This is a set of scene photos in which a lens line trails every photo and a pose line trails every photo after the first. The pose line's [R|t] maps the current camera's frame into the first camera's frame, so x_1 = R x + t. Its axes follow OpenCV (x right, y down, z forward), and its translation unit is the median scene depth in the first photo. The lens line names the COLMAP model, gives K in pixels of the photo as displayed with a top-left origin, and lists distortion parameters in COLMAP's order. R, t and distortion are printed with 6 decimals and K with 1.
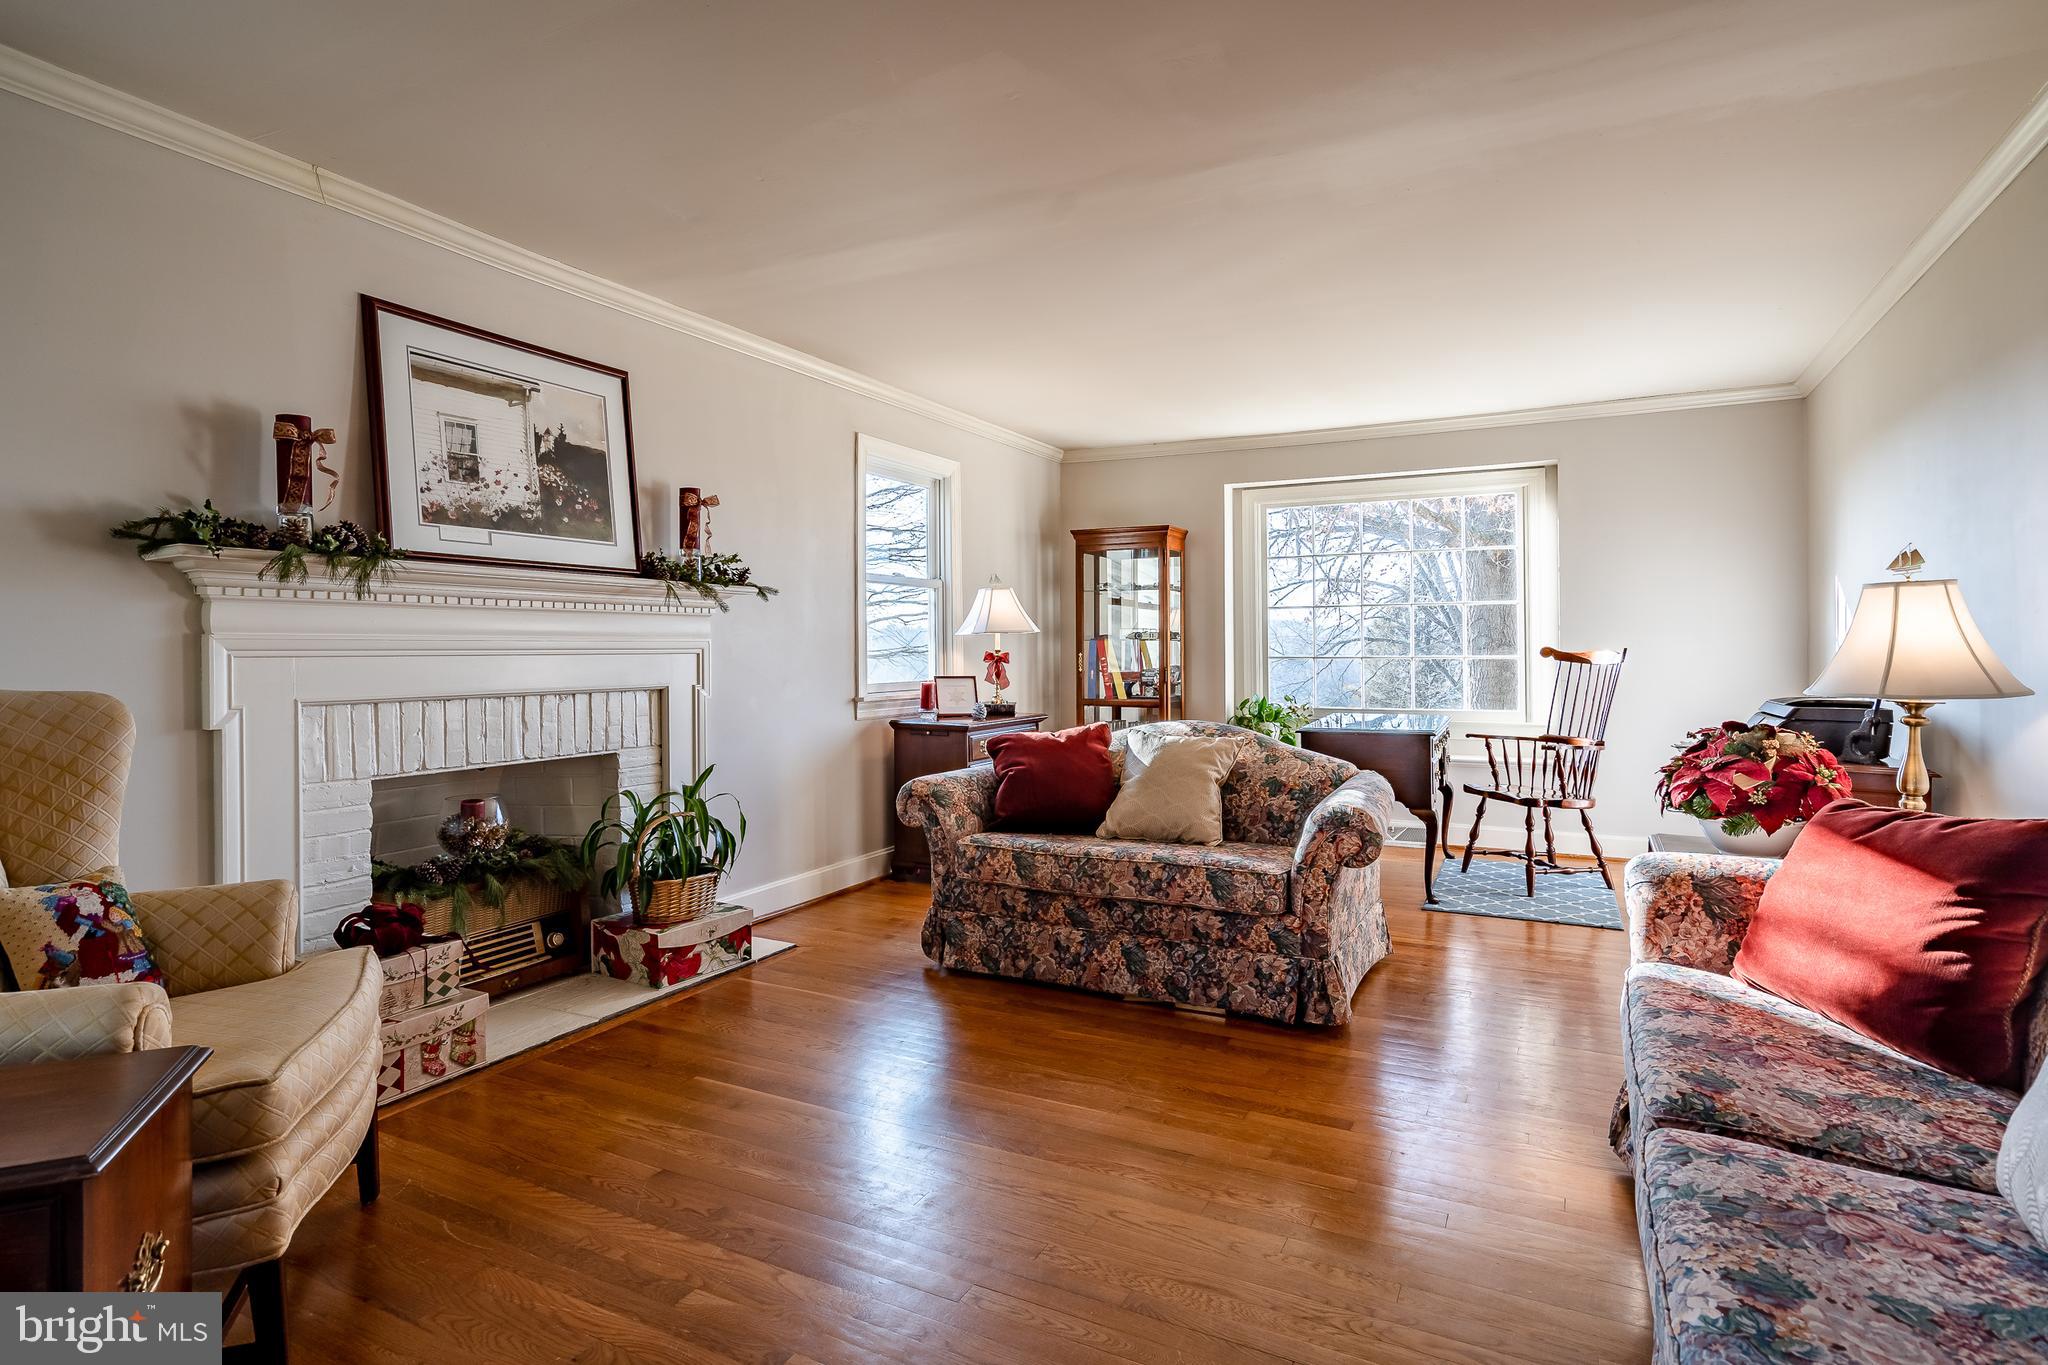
lens RADIAL K [[1052.3, 0, 1029.2], [0, 1052.3, 645.4], [0, 0, 1]] dist [0.000451, 0.000664]
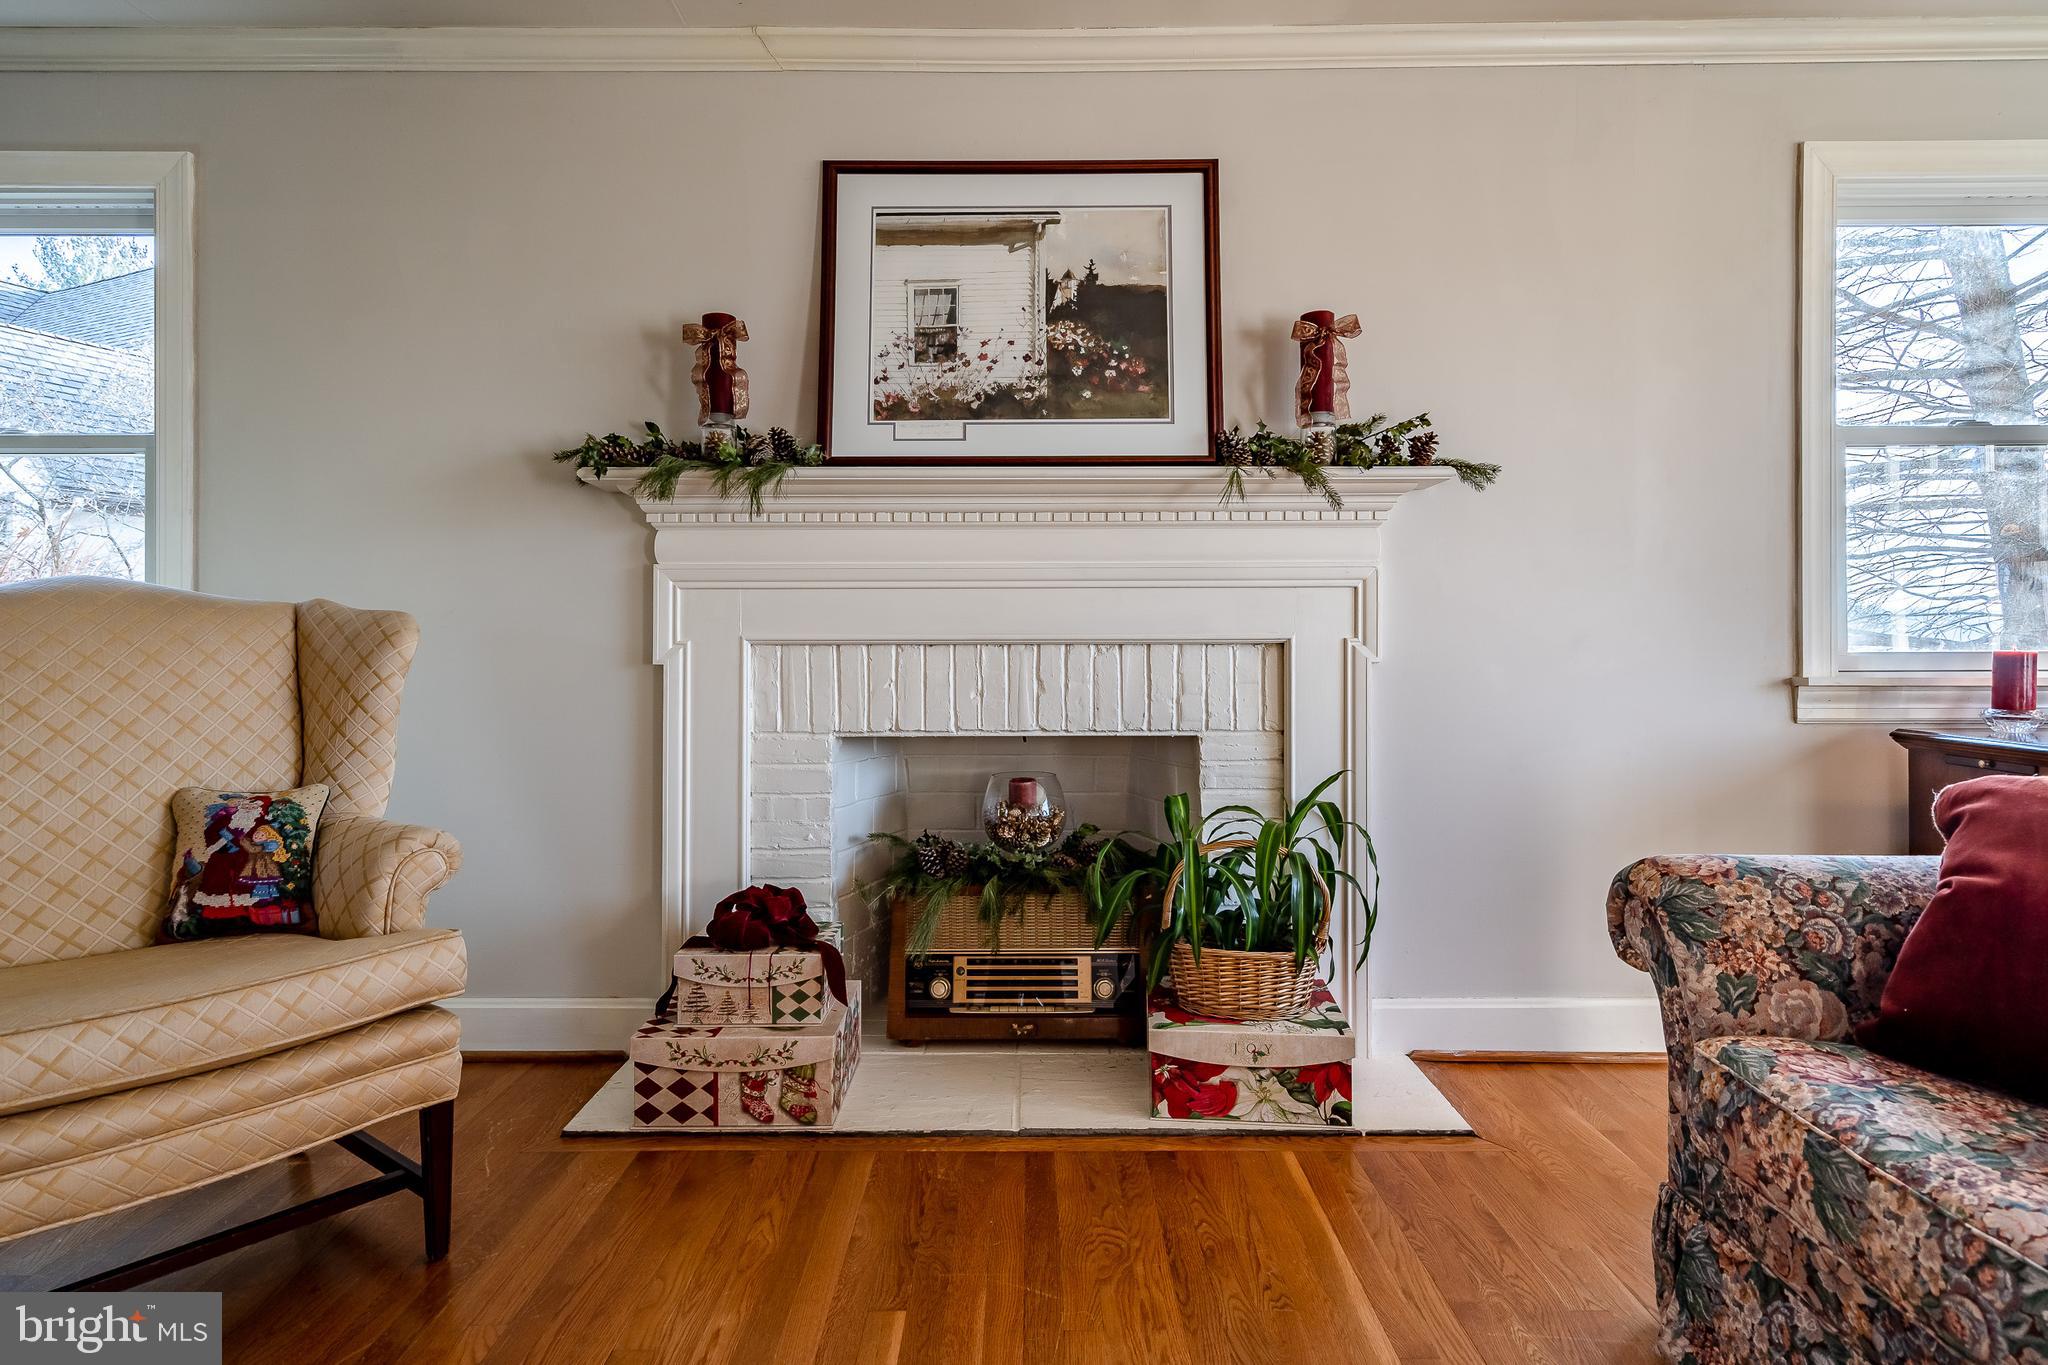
lens RADIAL K [[1052.3, 0, 1029.2], [0, 1052.3, 645.4], [0, 0, 1]] dist [0.000451, 0.000664]
pose [[0.451668, 0.003823, -0.892178, 0.173584], [0.003095, 0.999978, 0.005852, 0.045071], [0.892181, -0.005404, 0.451646, 0.672158]]
